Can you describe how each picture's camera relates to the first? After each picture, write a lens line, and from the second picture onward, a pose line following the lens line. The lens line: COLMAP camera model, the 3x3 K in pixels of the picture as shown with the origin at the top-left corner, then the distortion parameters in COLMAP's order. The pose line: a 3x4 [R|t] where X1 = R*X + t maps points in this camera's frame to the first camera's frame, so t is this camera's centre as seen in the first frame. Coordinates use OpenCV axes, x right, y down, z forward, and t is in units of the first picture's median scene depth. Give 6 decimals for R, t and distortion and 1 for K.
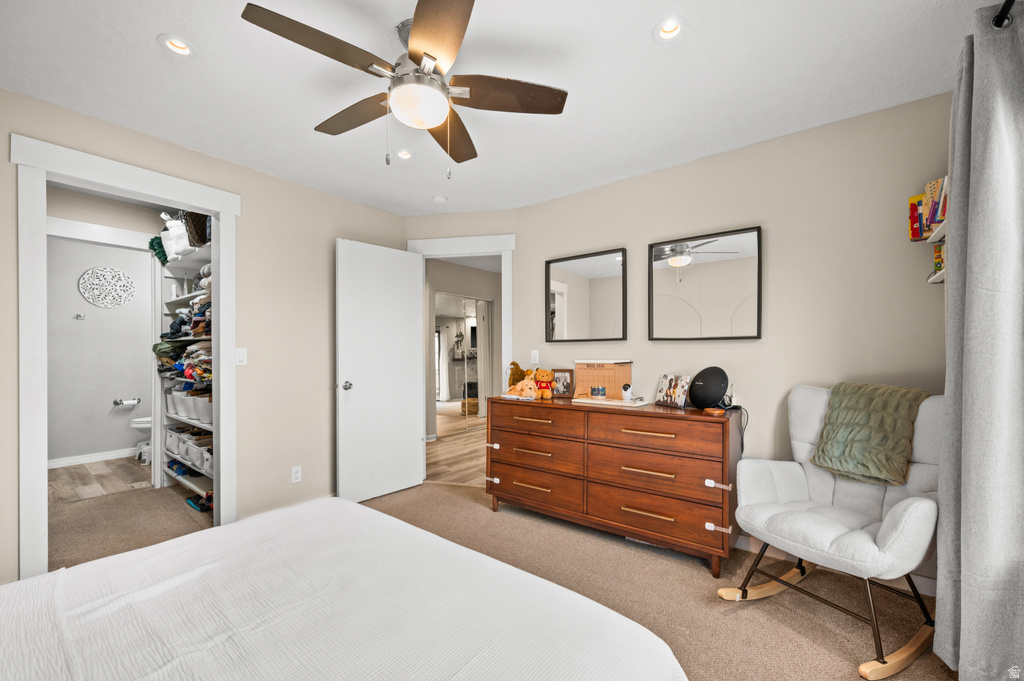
lens RADIAL K [[414.8, 0, 508.6], [0, 414.8, 346.4], [0, 0, 1]] dist [0.001201, -0.000459]
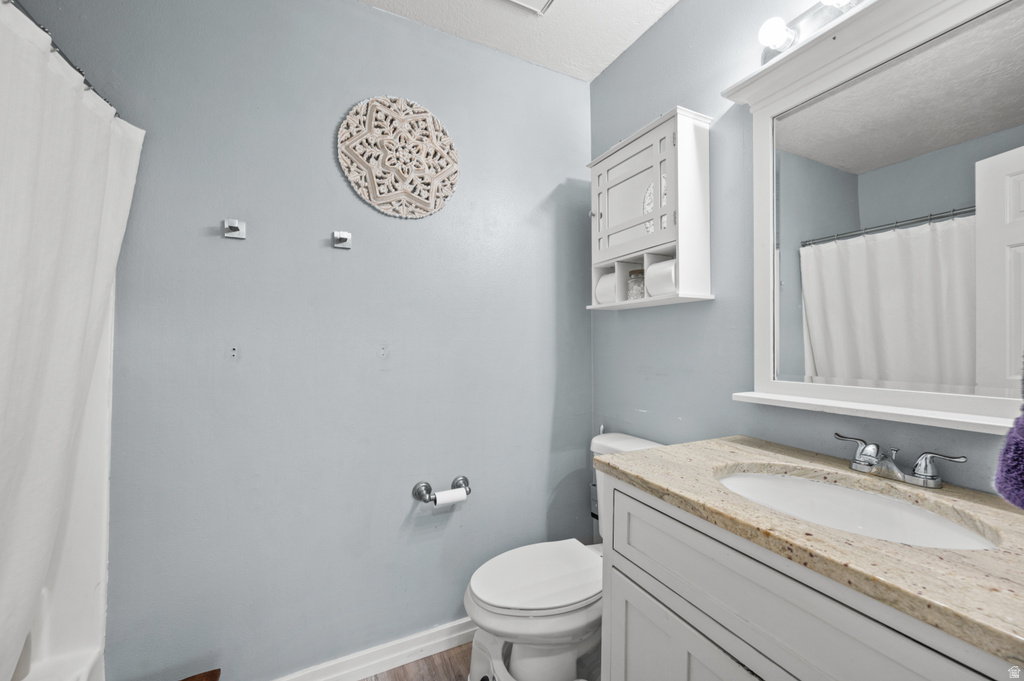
lens RADIAL K [[414.8, 0, 515.8], [0, 414.8, 340.2], [0, 0, 1]] dist [0.001201, -0.000459]
pose [[0.901529, -0.002259, -0.432712, -0.728744], [0.000973, 0.999994, -0.003192, 0.010593], [0.432717, 0.002456, 0.901526, 0.729715]]
